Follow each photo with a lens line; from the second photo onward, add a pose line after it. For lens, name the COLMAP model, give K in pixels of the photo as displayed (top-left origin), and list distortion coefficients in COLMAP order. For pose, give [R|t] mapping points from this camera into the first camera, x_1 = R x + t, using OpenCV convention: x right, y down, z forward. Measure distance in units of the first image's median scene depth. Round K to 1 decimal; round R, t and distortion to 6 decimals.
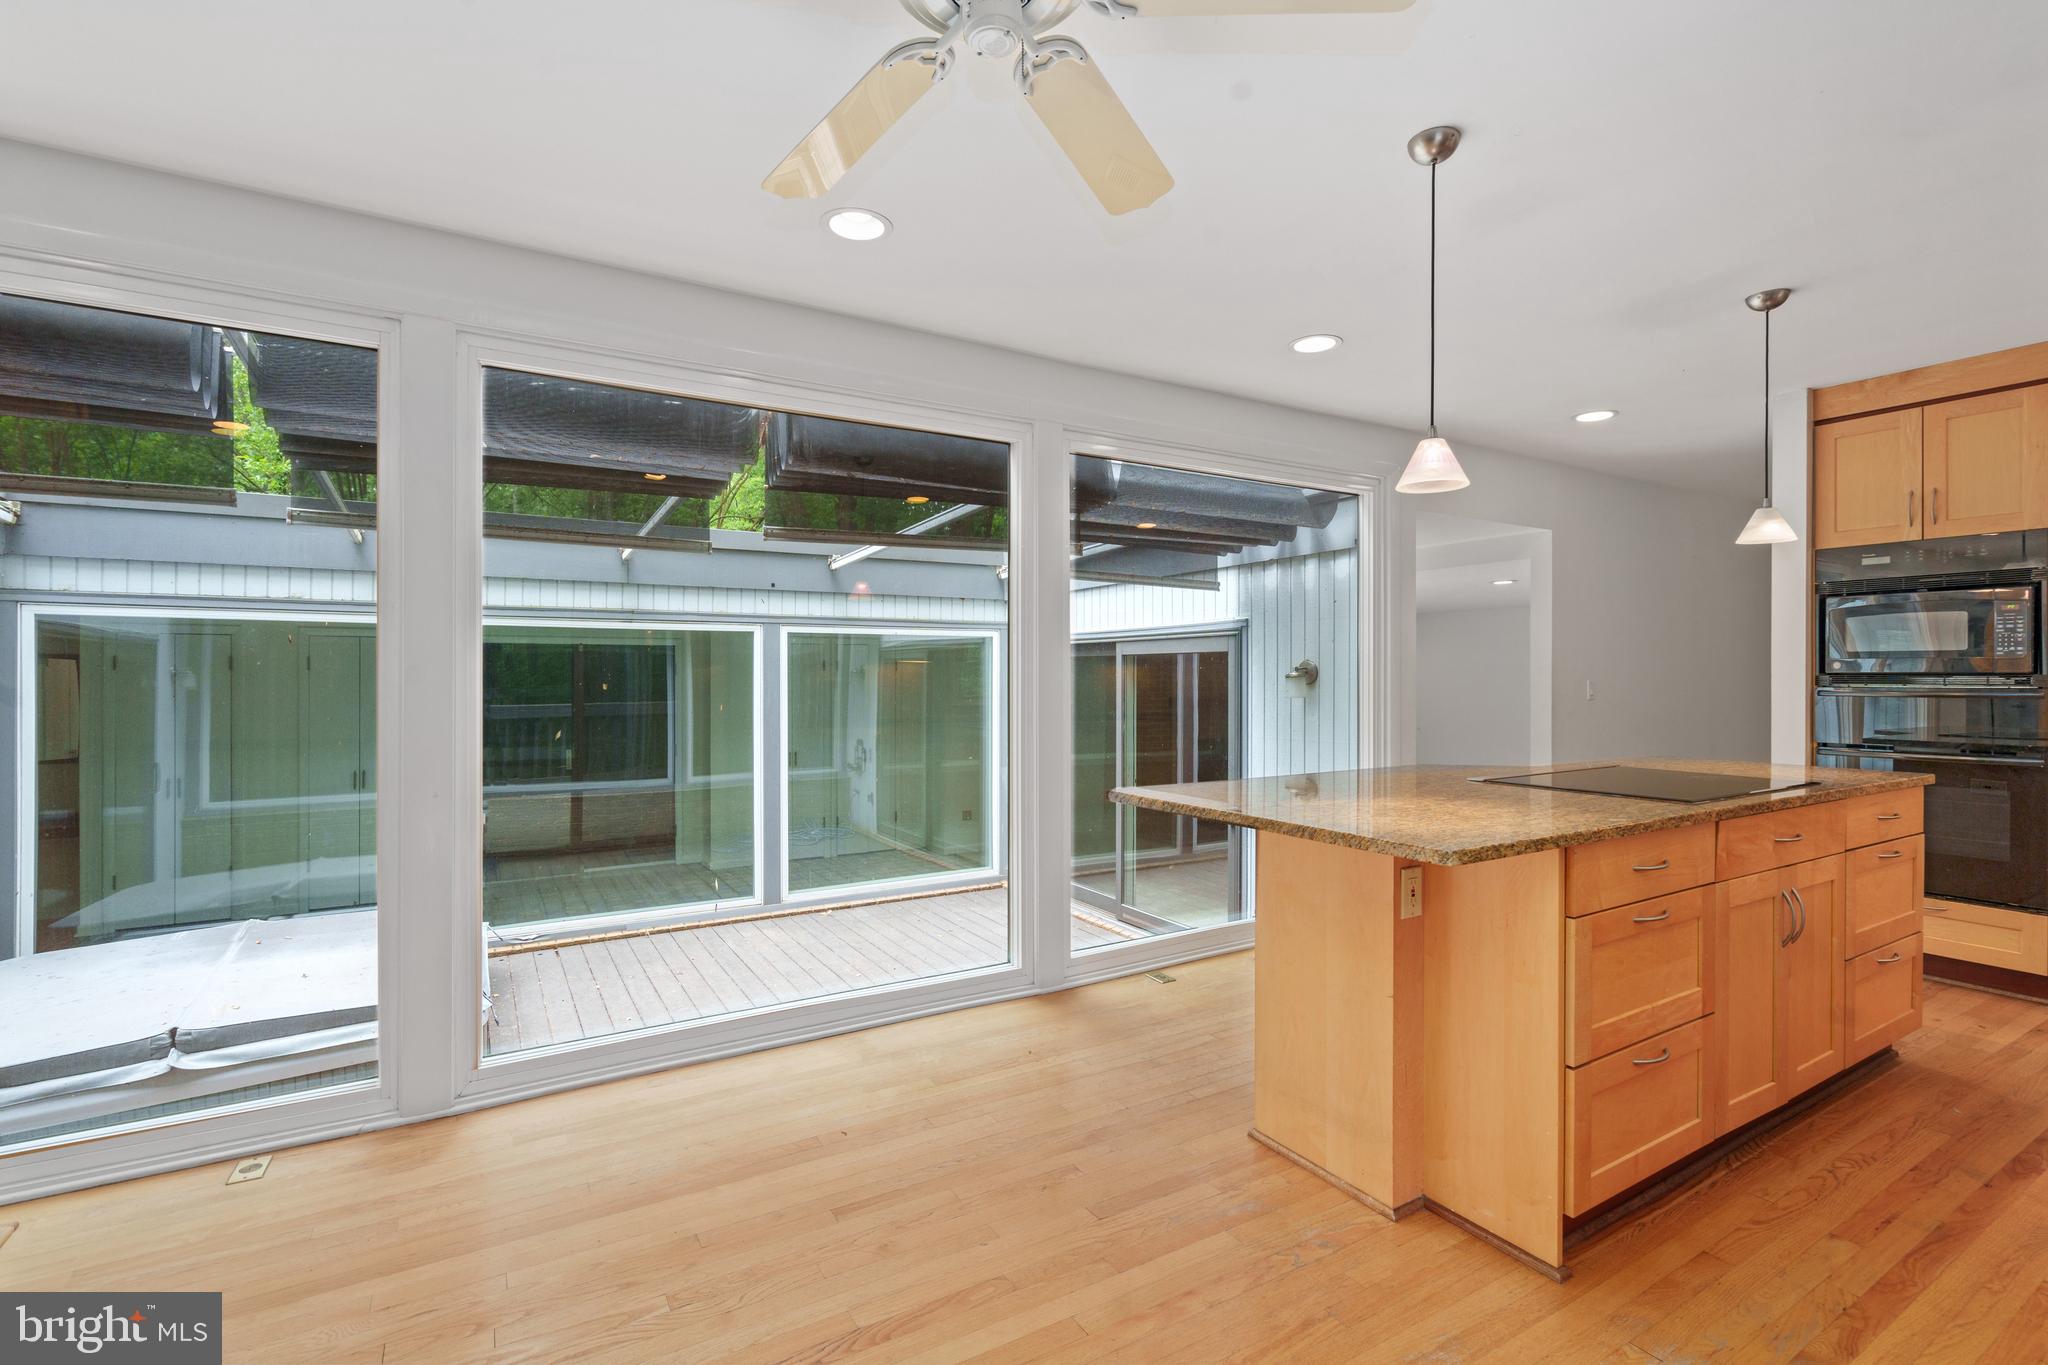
lens RADIAL K [[918.6, 0, 1018.0], [0, 918.6, 680.4], [0, 0, 1]] dist [-0.000482, 0.001058]
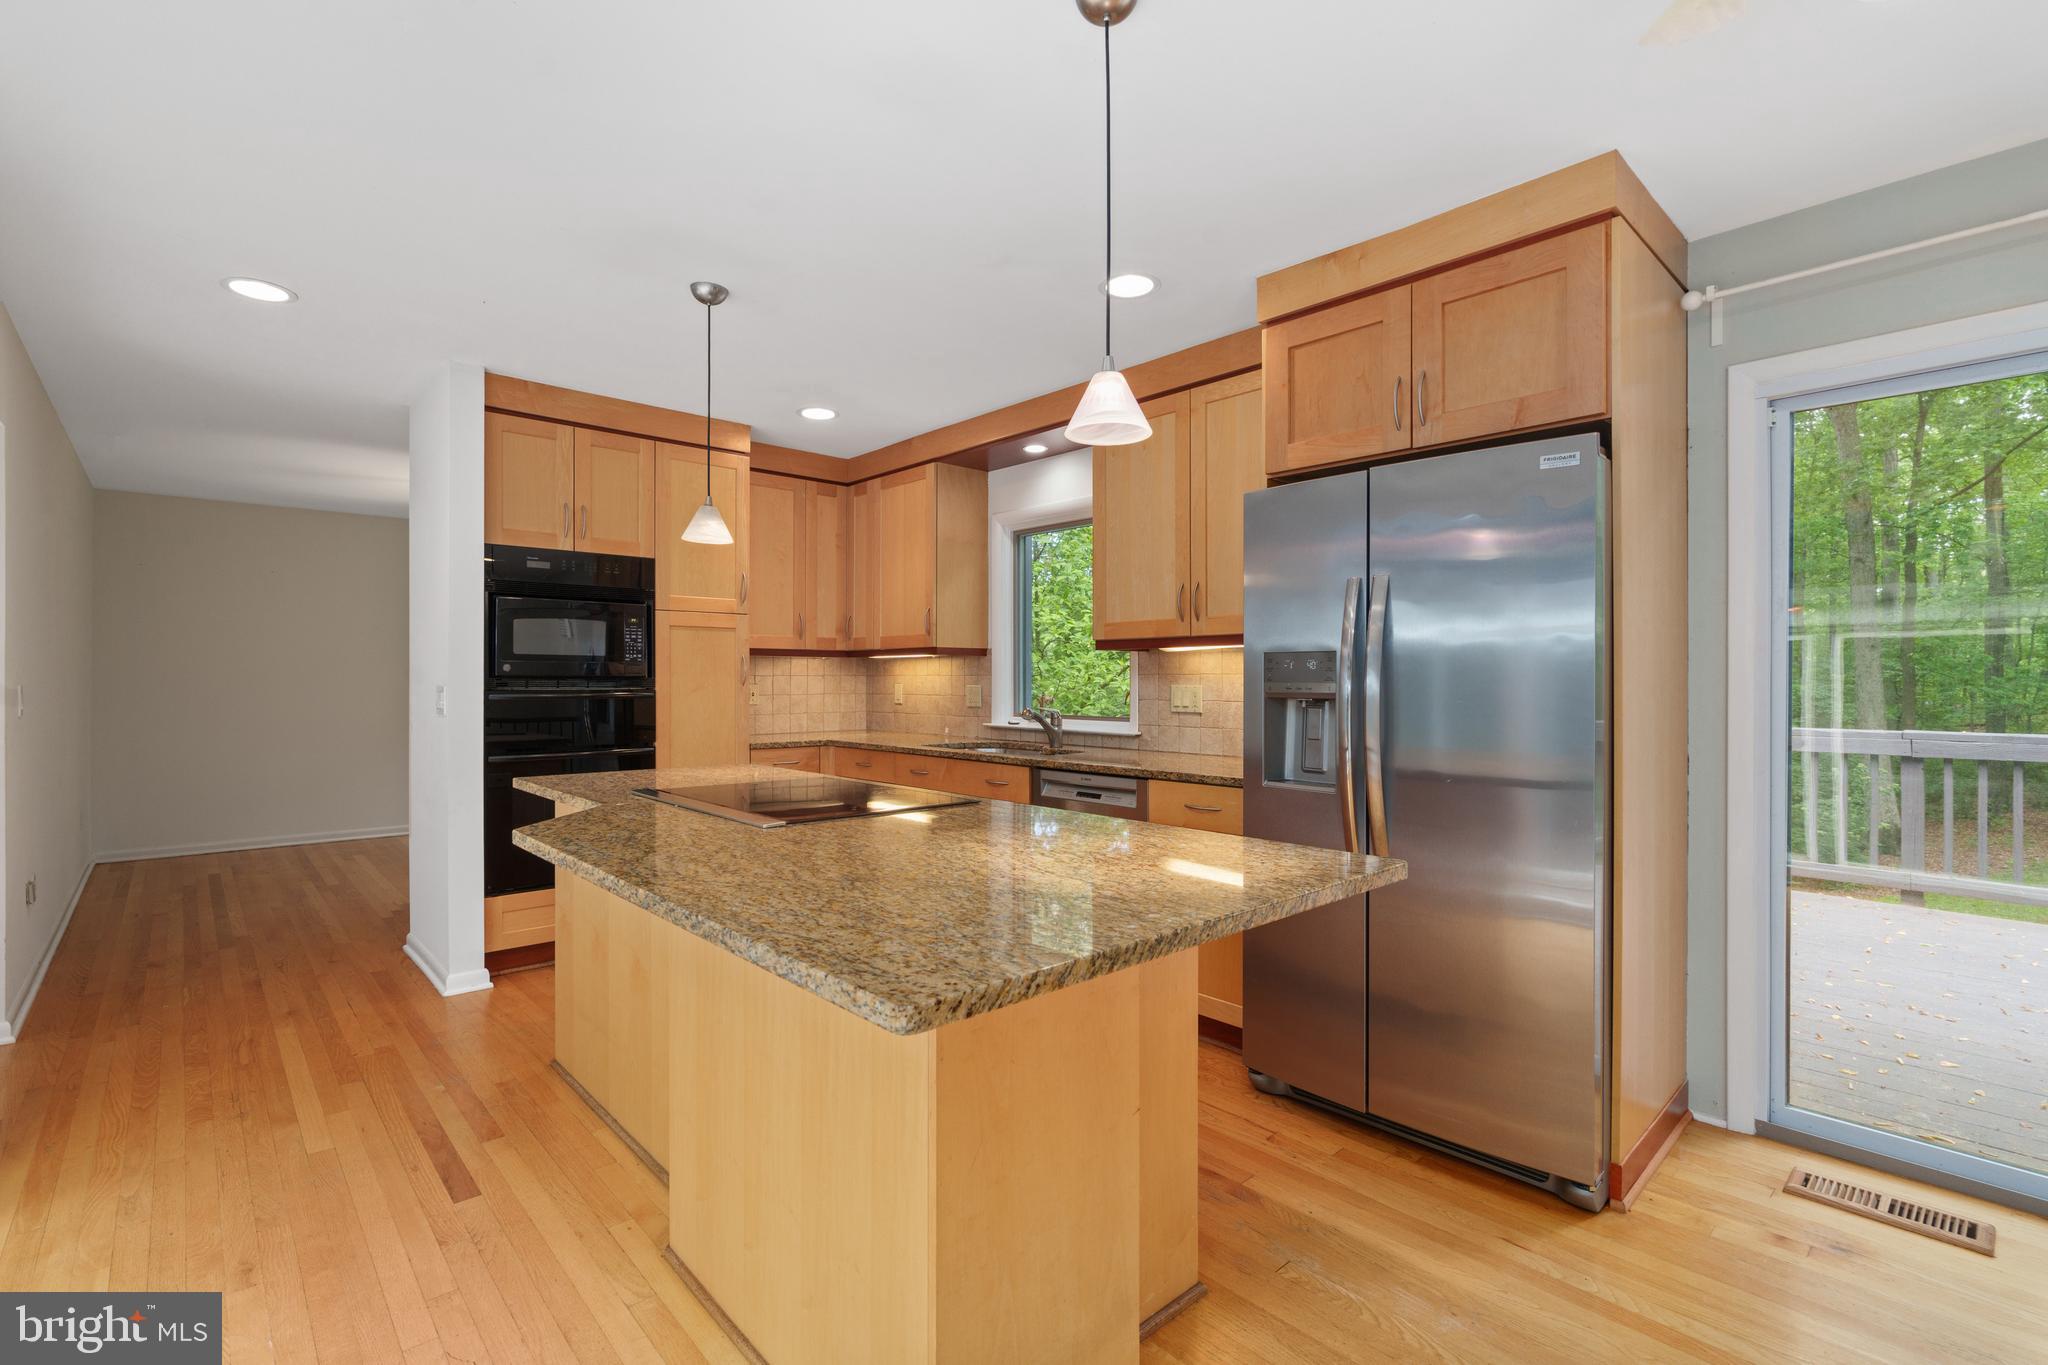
lens RADIAL K [[918.6, 0, 1018.0], [0, 918.6, 680.4], [0, 0, 1]] dist [-0.000482, 0.001058]
pose [[-0.207368, 0.001333, 0.978262, -0.169593], [0.000866, 0.999999, -0.001179, -0.000655], [-0.978263, 0.000603, -0.207369, 0.705471]]
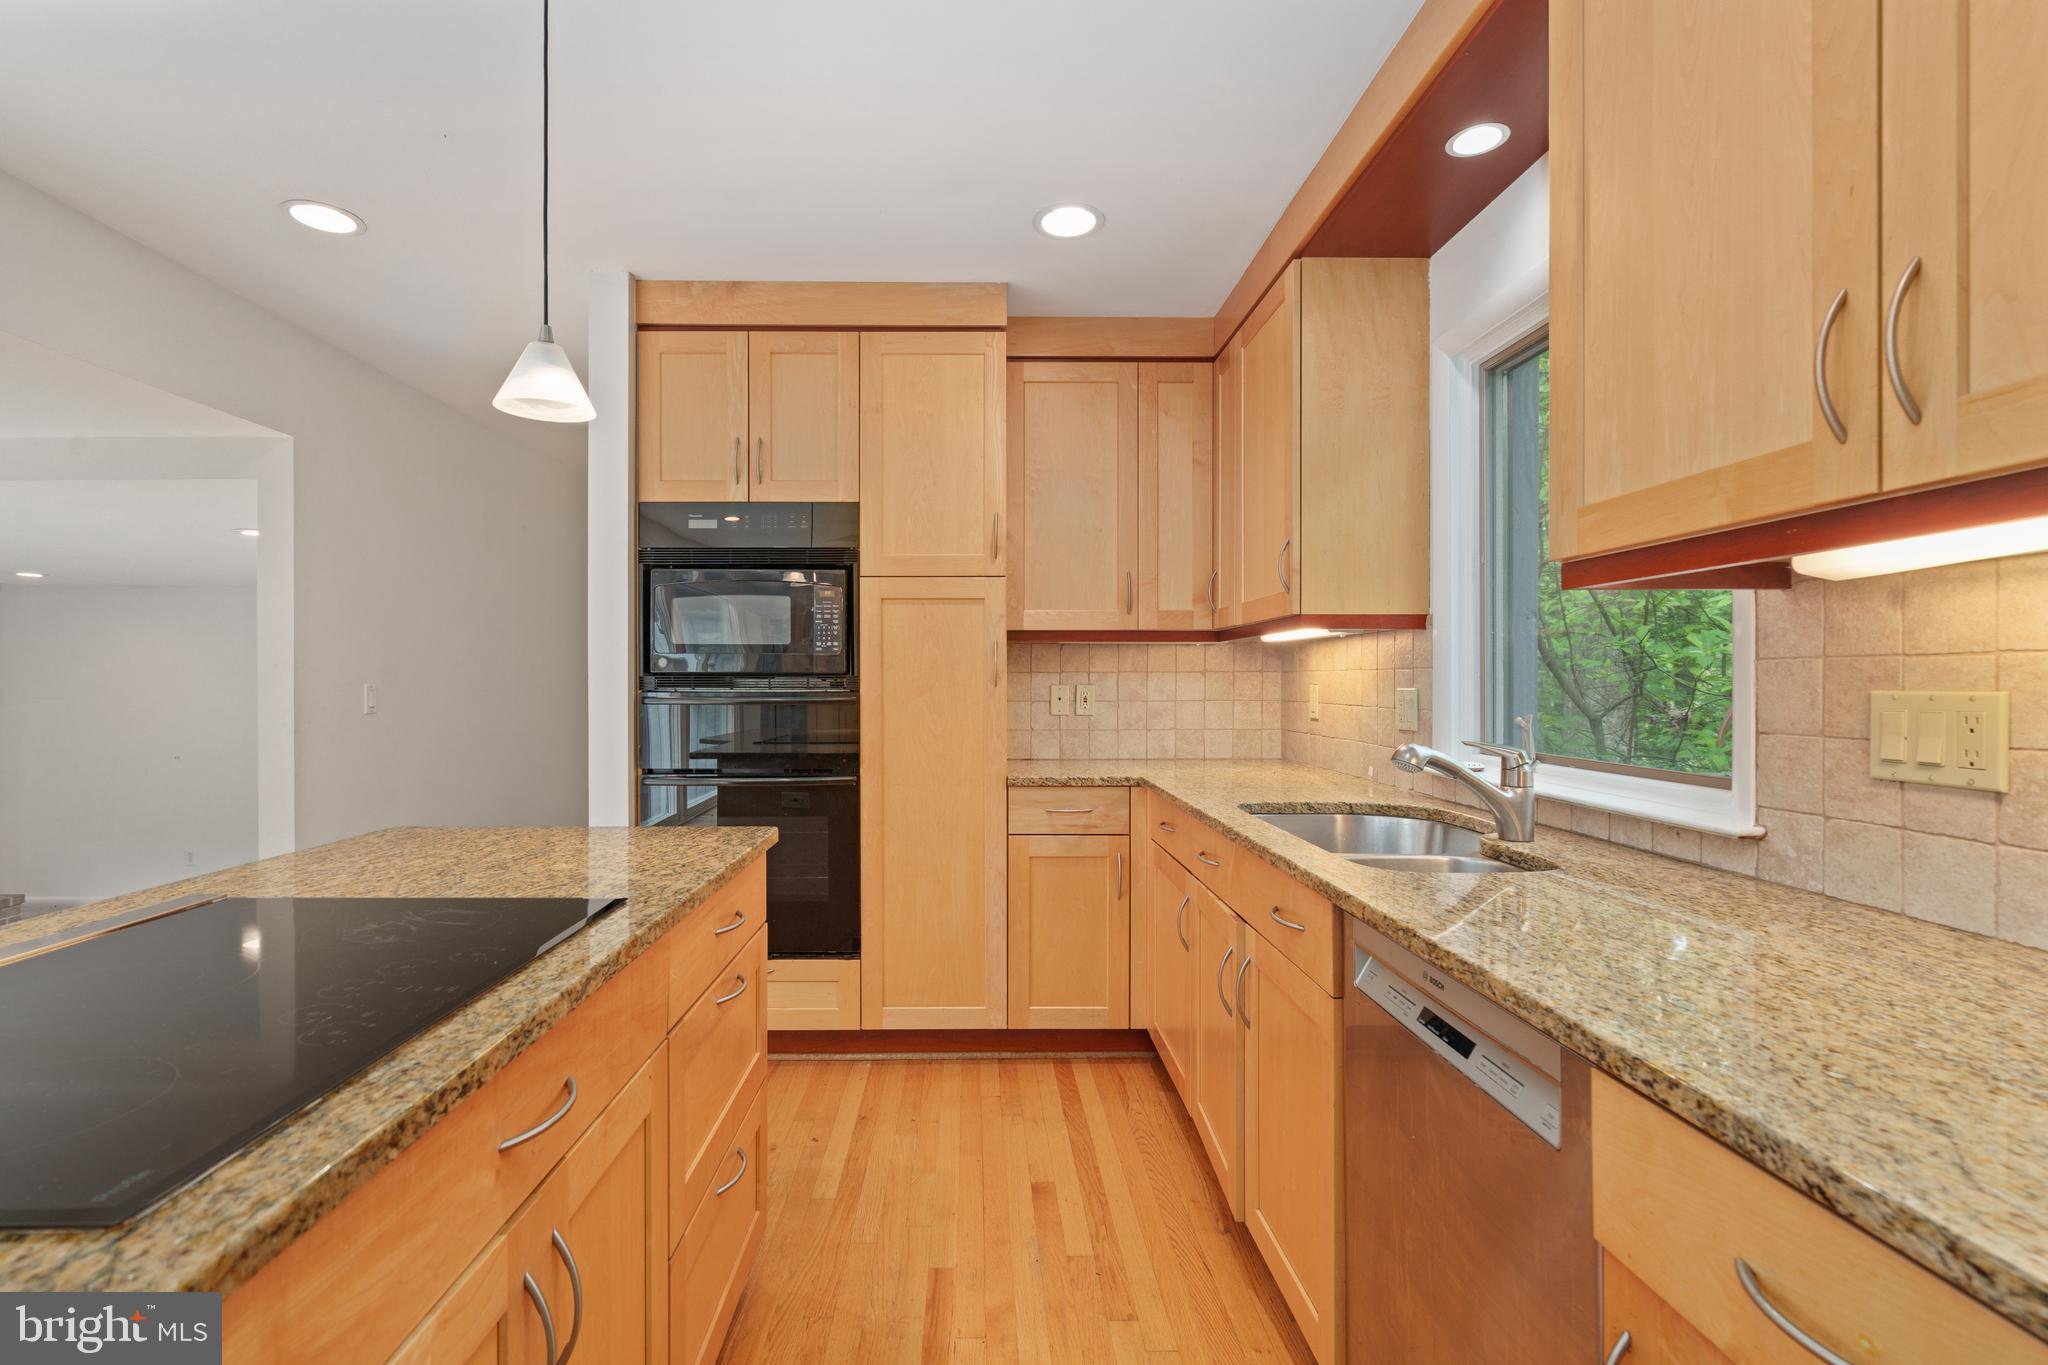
lens RADIAL K [[950.8, 0, 975.9], [0, 950.8, 684.0], [0, 0, 1]] dist [-0.000468, 0.000305]
pose [[0.496256, -0.001967, 0.868174, 0.373382], [0.001759, 0.999998, 0.001260, 0.000658], [-0.868175, 0.000902, 0.496258, 0.425903]]
